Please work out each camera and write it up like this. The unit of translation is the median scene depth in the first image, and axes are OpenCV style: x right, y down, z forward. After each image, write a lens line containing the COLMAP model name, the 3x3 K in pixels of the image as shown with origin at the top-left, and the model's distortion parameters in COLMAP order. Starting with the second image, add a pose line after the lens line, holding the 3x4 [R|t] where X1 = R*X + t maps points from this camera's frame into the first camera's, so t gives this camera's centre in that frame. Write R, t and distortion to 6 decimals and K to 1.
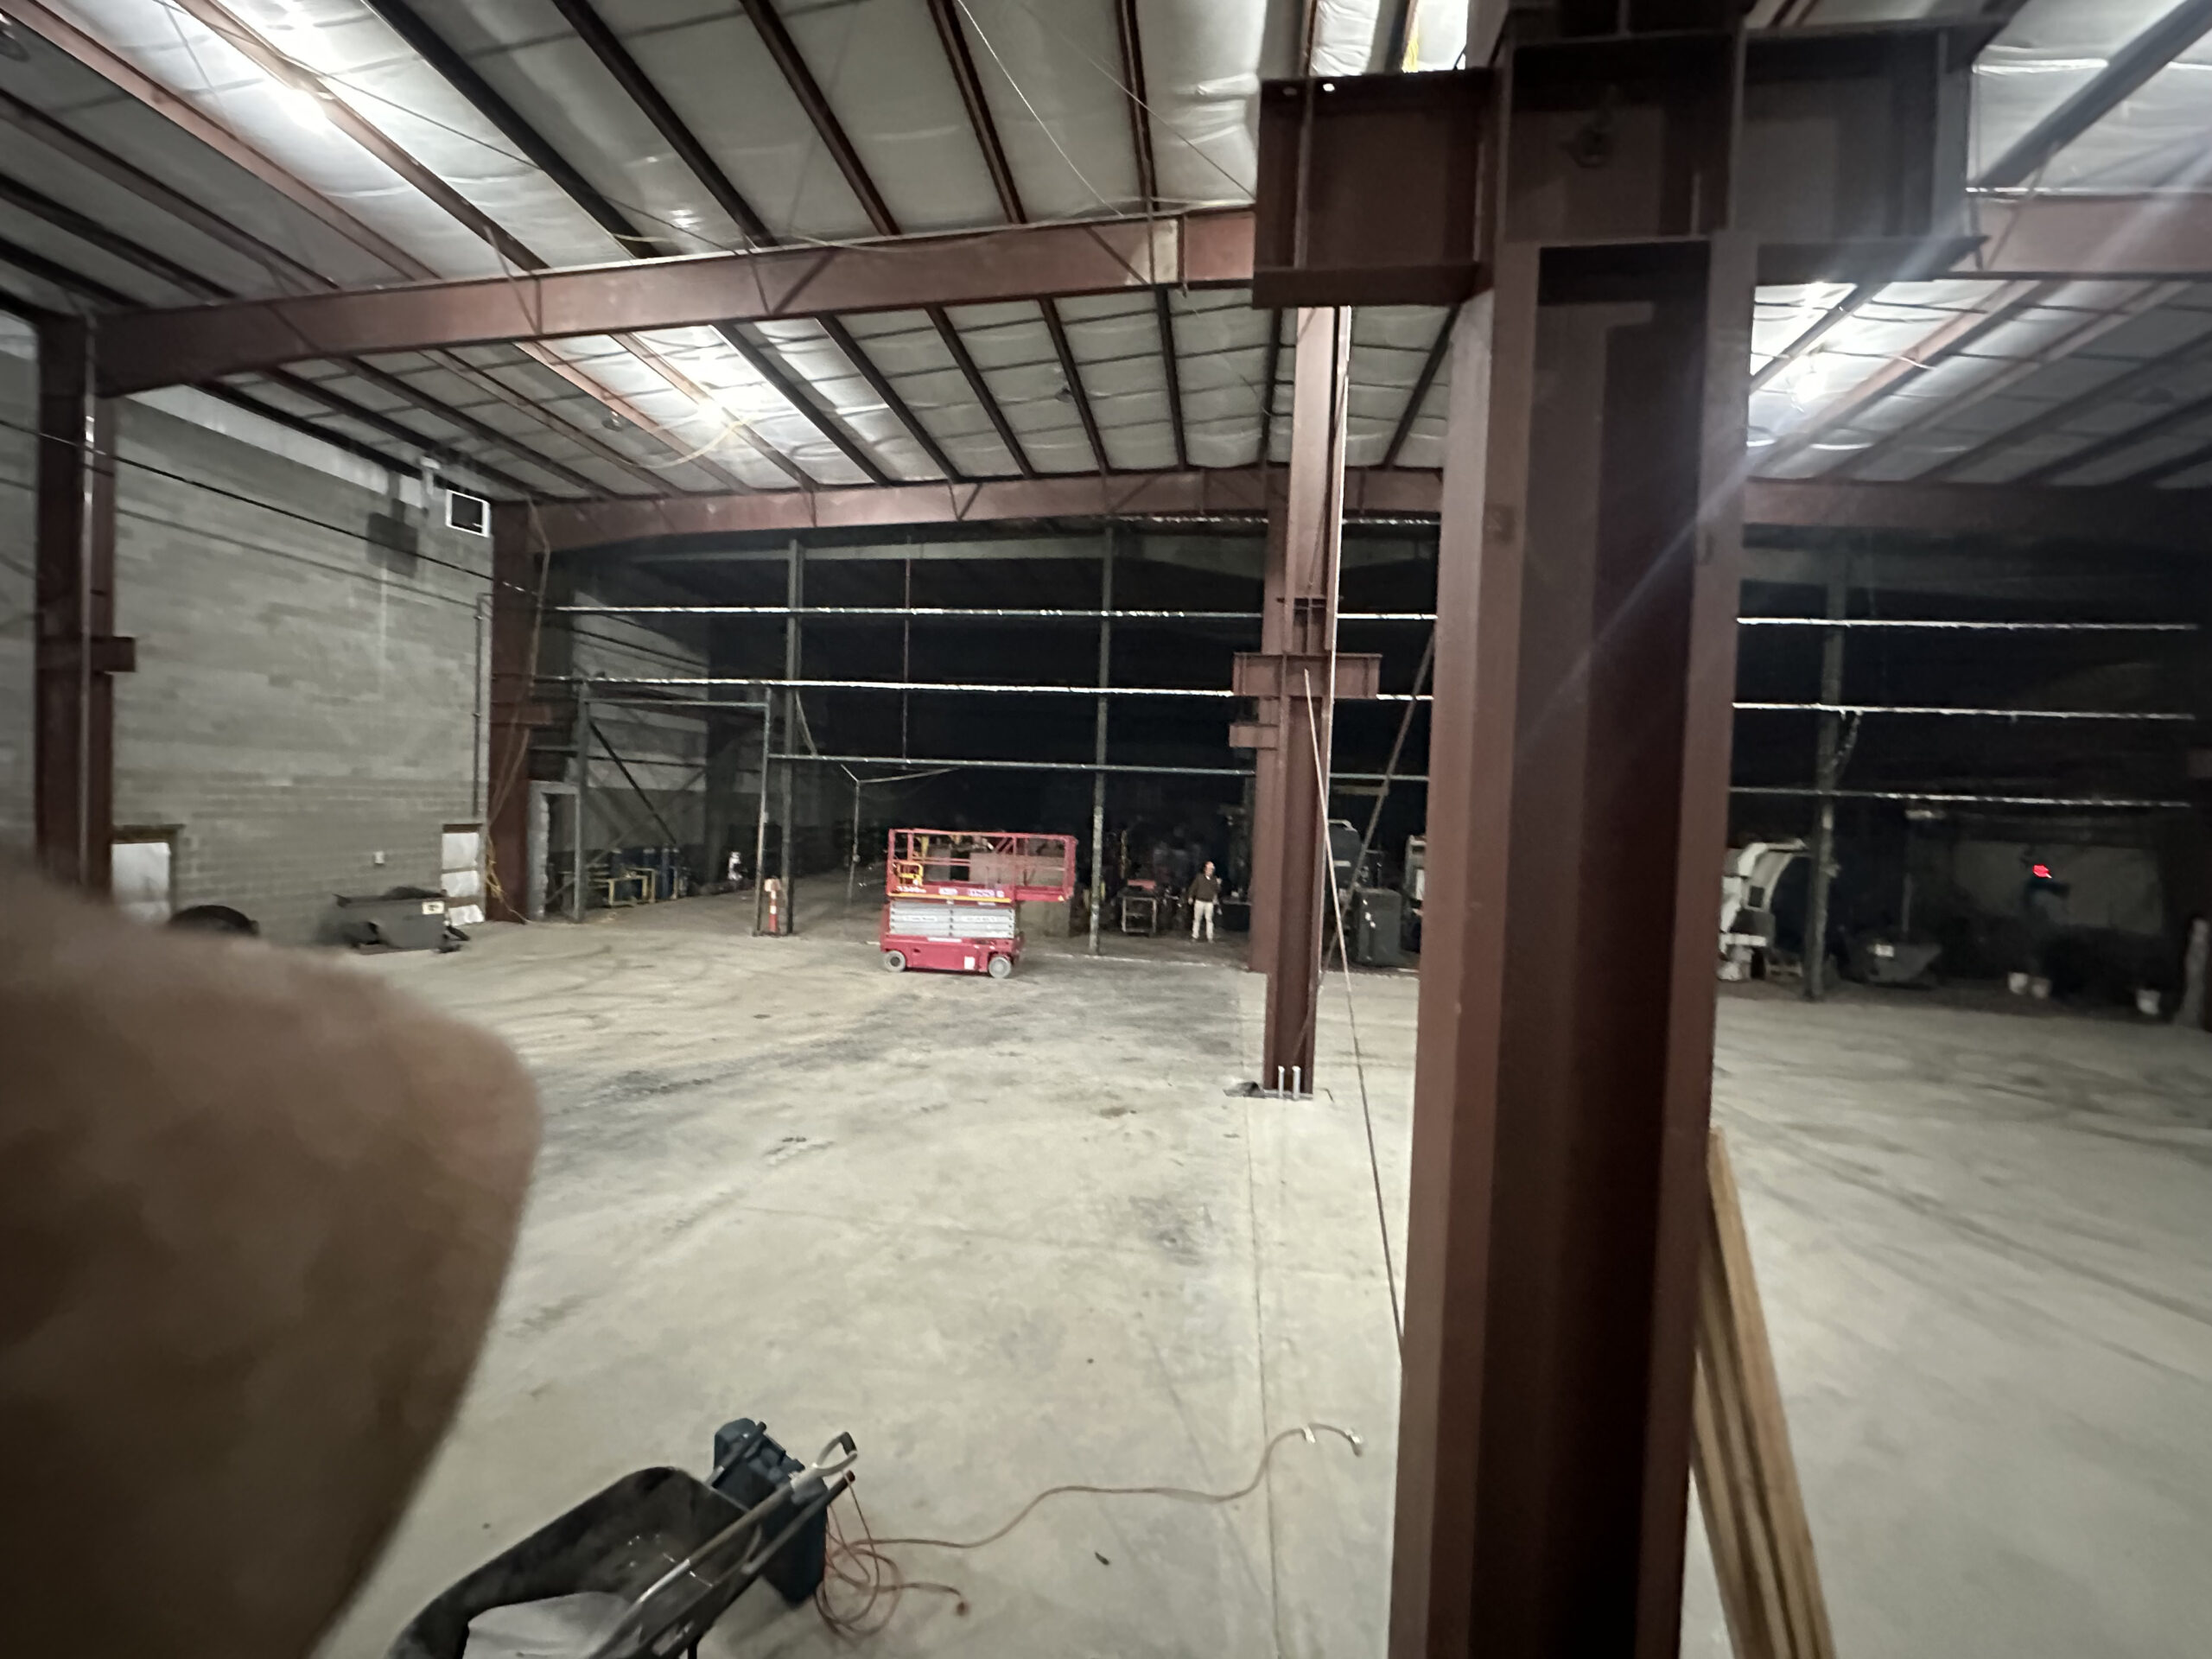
lens RADIAL K [[875.1, 0, 1109.4], [0, 875.1, 826.0], [0, 0, 1]] dist [-0.003083, 0.000321]
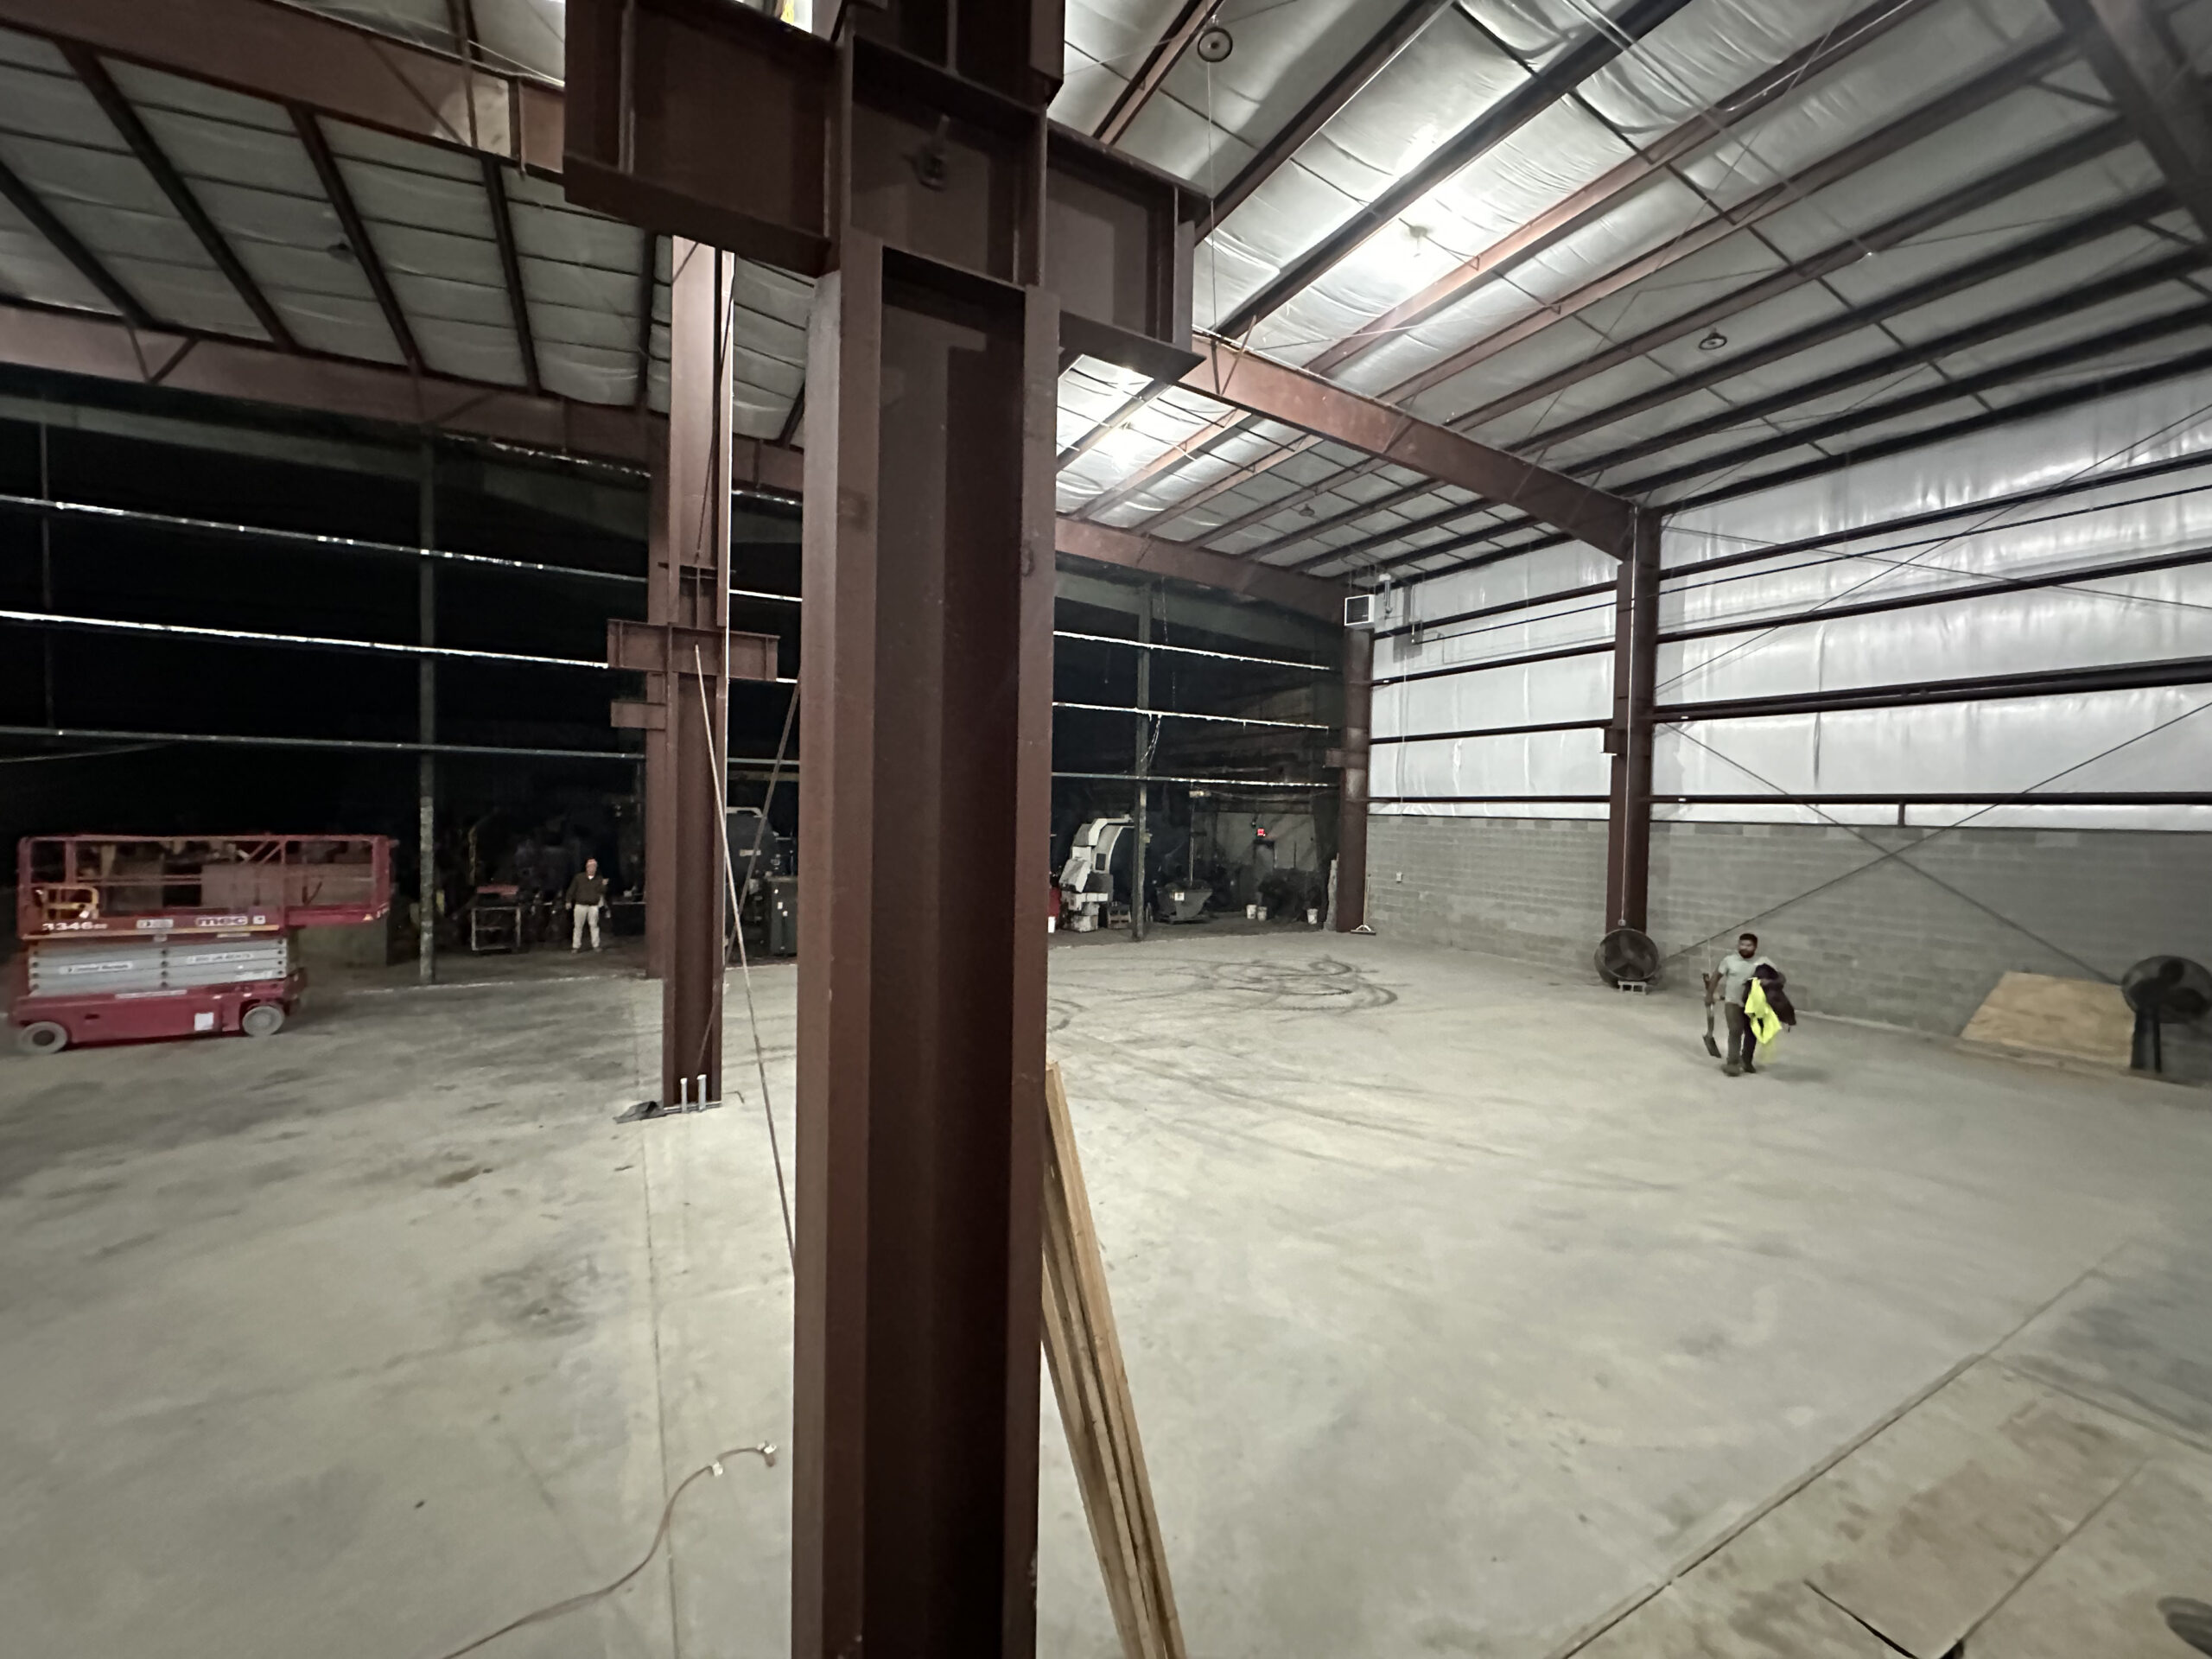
lens RADIAL K [[875.1, 0, 1103.8], [0, 875.1, 825.6], [0, 0, 1]] dist [-0.003083, 0.000321]
pose [[0.802193, -0.035124, 0.596030, 0.011099], [0.025704, 0.999374, 0.024299, -0.000051], [-0.596511, -0.004172, 0.802594, 0.003499]]
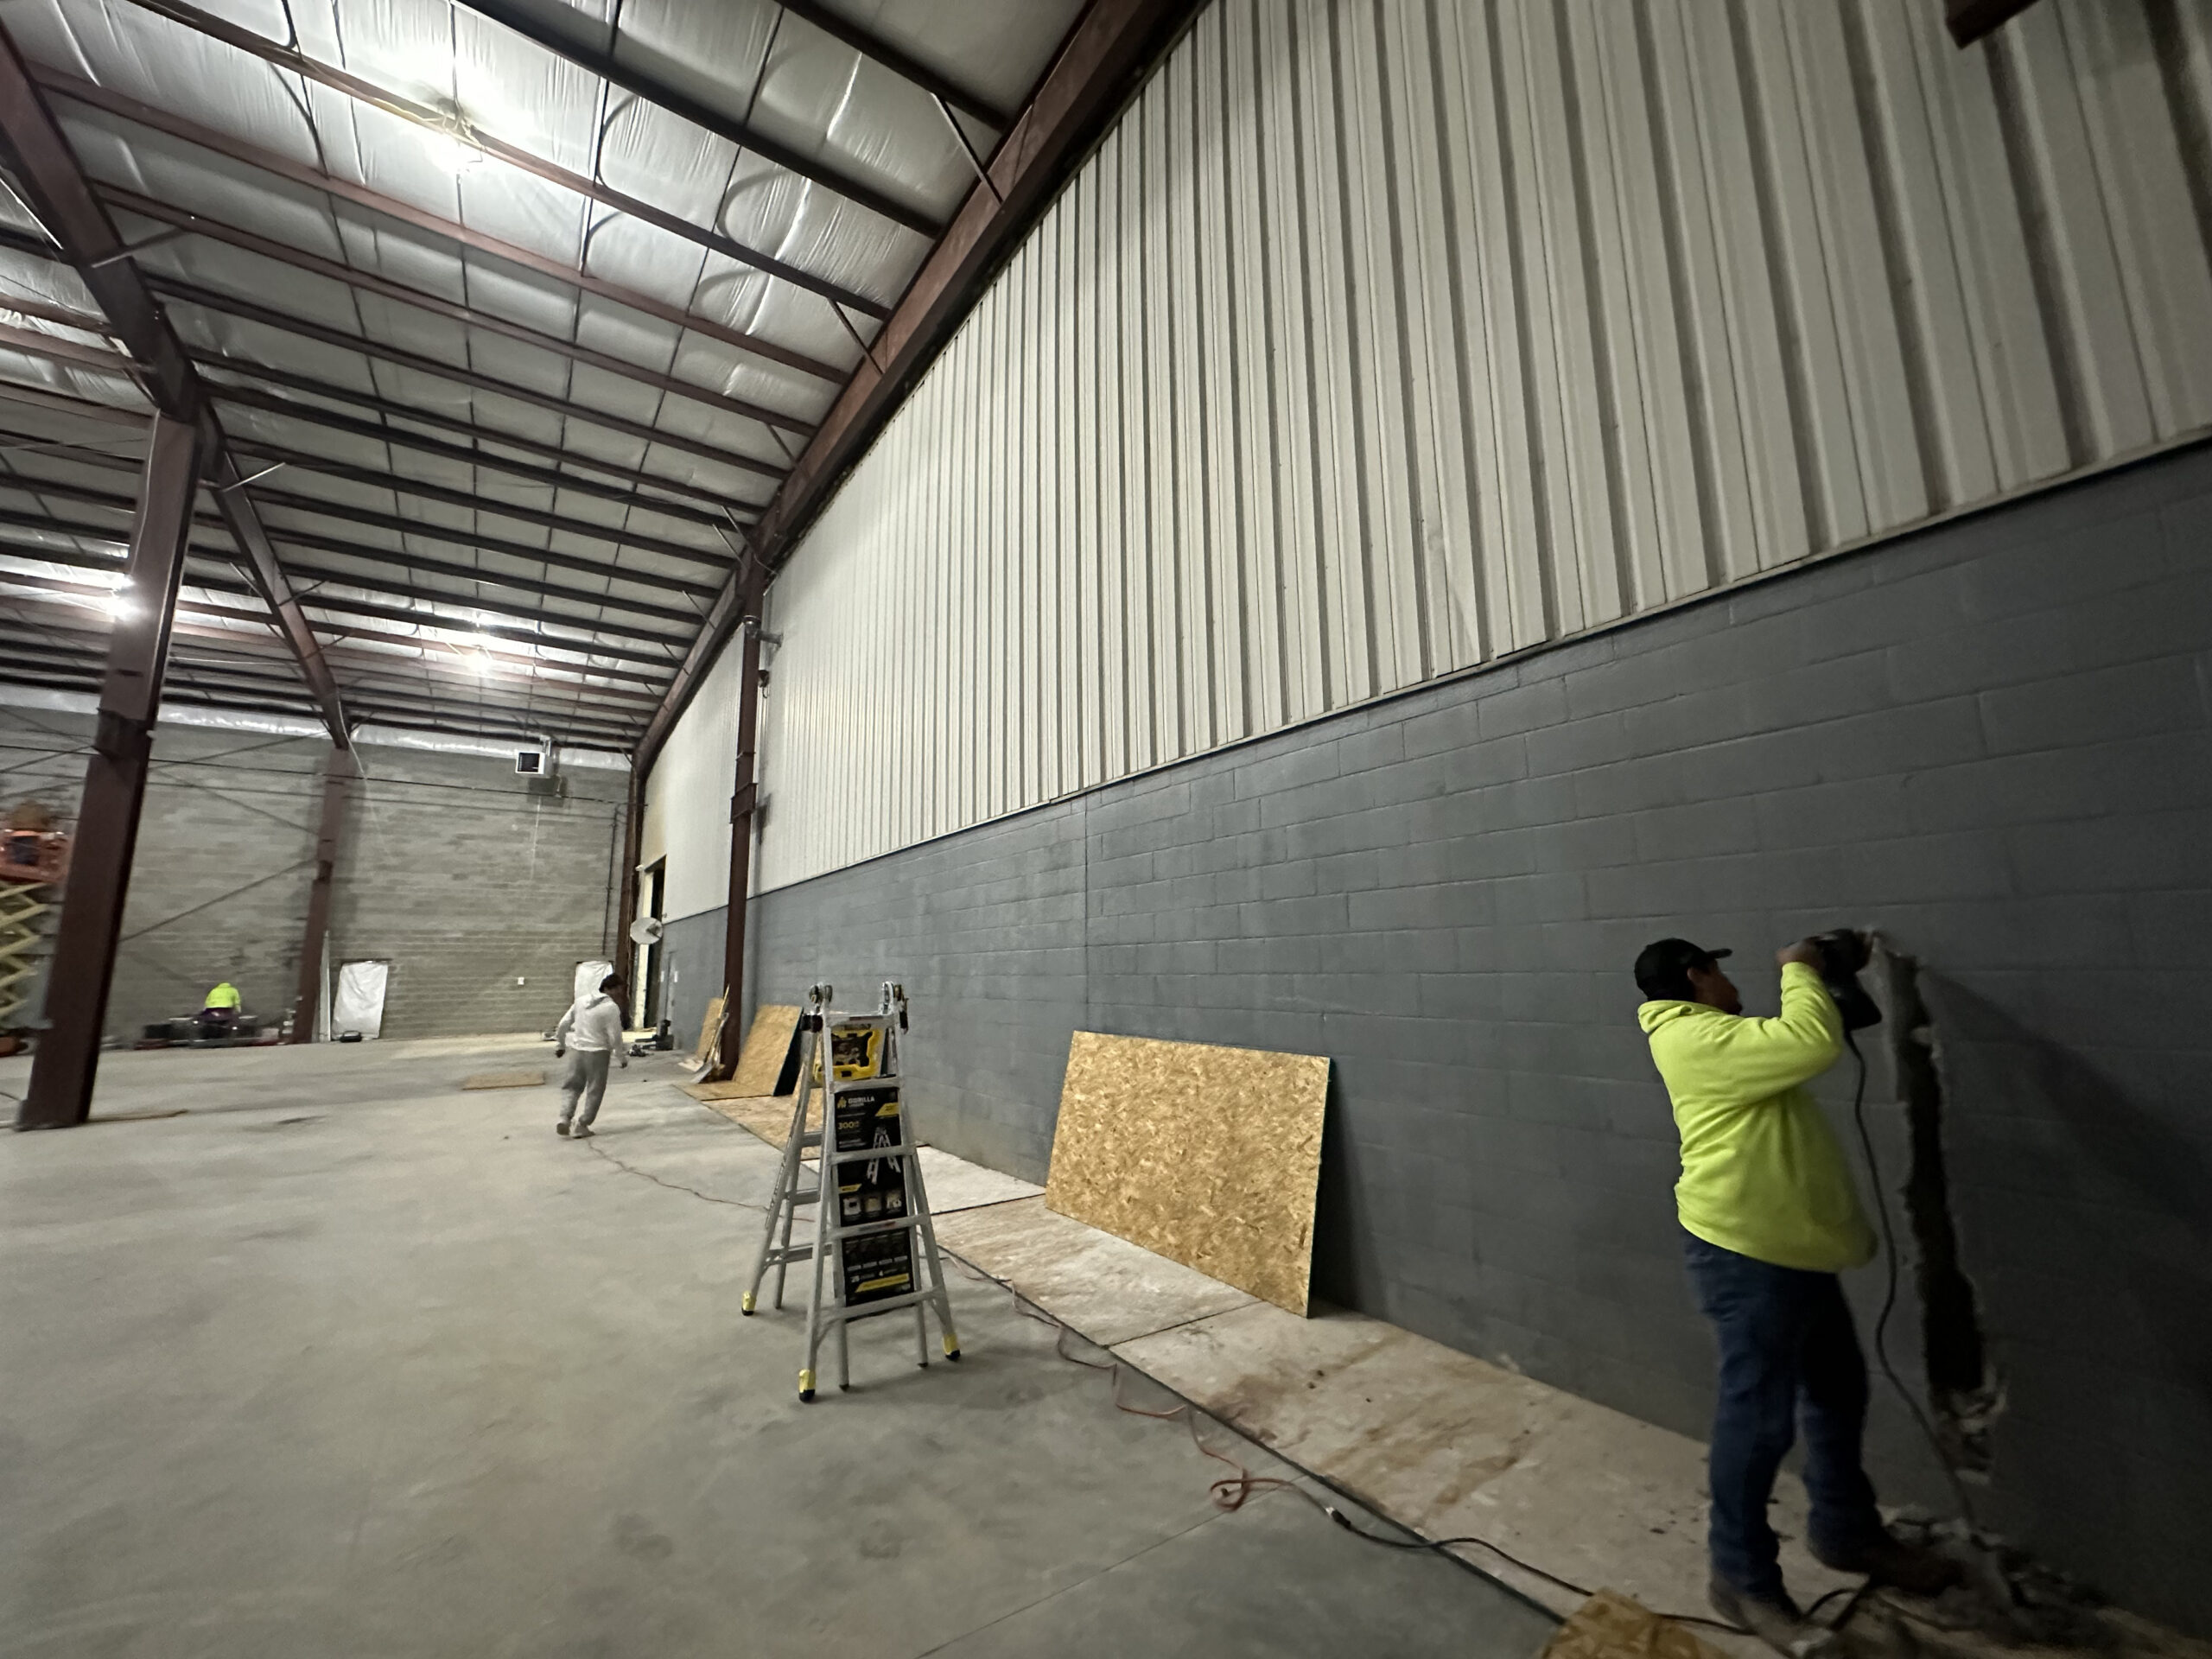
lens RADIAL K [[875.1, 0, 1098.4], [0, 875.1, 826.5], [0, 0, 1]] dist [-0.003083, 0.000321]
pose [[0.677851, -0.165455, -0.716340, 1.520667], [0.020999, 0.978307, -0.206092, 0.158092], [0.734900, 0.124657, 0.666621, 0.952883]]
